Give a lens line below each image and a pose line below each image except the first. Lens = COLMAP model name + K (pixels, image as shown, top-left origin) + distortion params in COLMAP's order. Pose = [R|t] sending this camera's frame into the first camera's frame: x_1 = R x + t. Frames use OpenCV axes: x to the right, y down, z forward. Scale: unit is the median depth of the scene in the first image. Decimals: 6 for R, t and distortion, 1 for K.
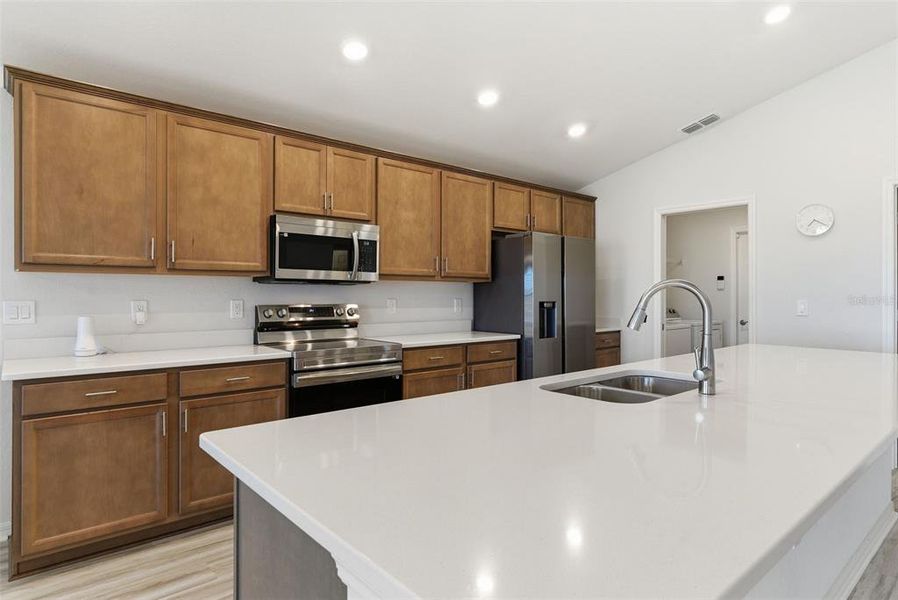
lens RADIAL K [[499.5, 0, 449.1], [0, 499.5, 295.1], [0, 0, 1]] dist [-0.006452, -0.000481]
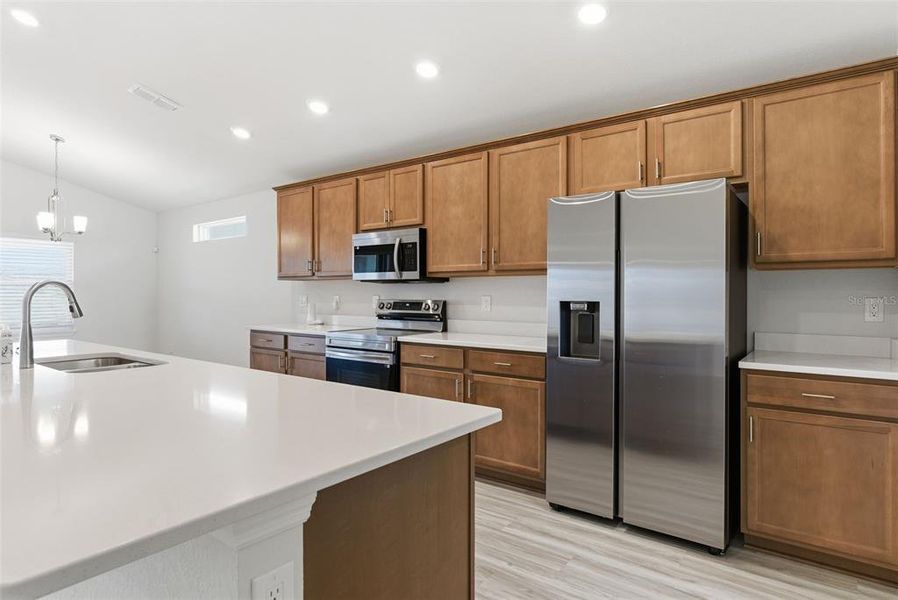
lens RADIAL K [[515.2, 0, 448.2], [0, 515.2, 292.2], [0, 0, 1]] dist [0.001083, -0.000044]
pose [[0.208336, -0.000478, -0.978057, 0.908282], [0.001573, 0.999999, -0.000154, 0.000762], [0.978056, -0.001506, 0.208337, 0.778865]]
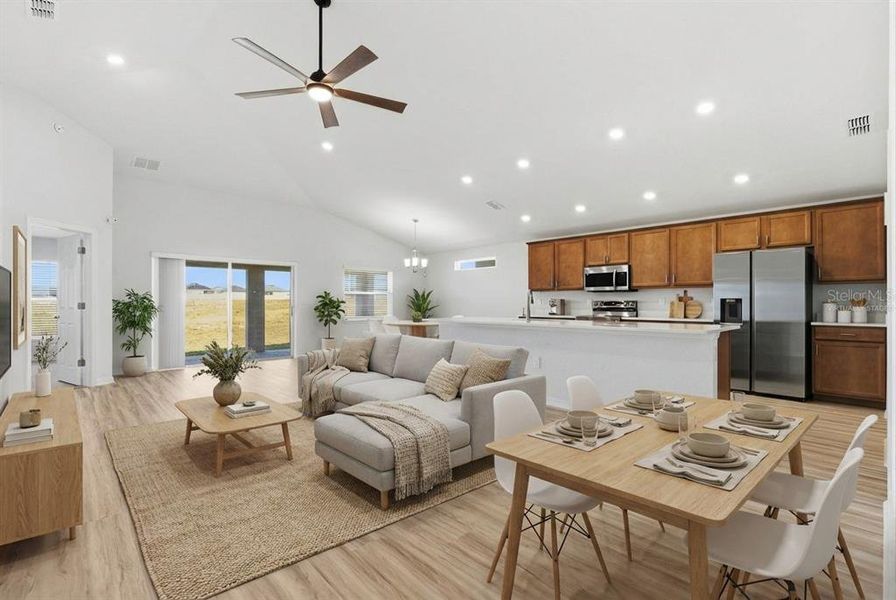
lens RADIAL K [[411.6, 0, 451.4], [0, 411.6, 303.4], [0, 0, 1]] dist [0.003557, -0.000242]
pose [[0.049209, -0.000786, -0.998788, 1.550445], [0.000711, 0.999999, -0.000752, 0.030936], [0.998788, -0.000673, 0.049209, 0.117877]]
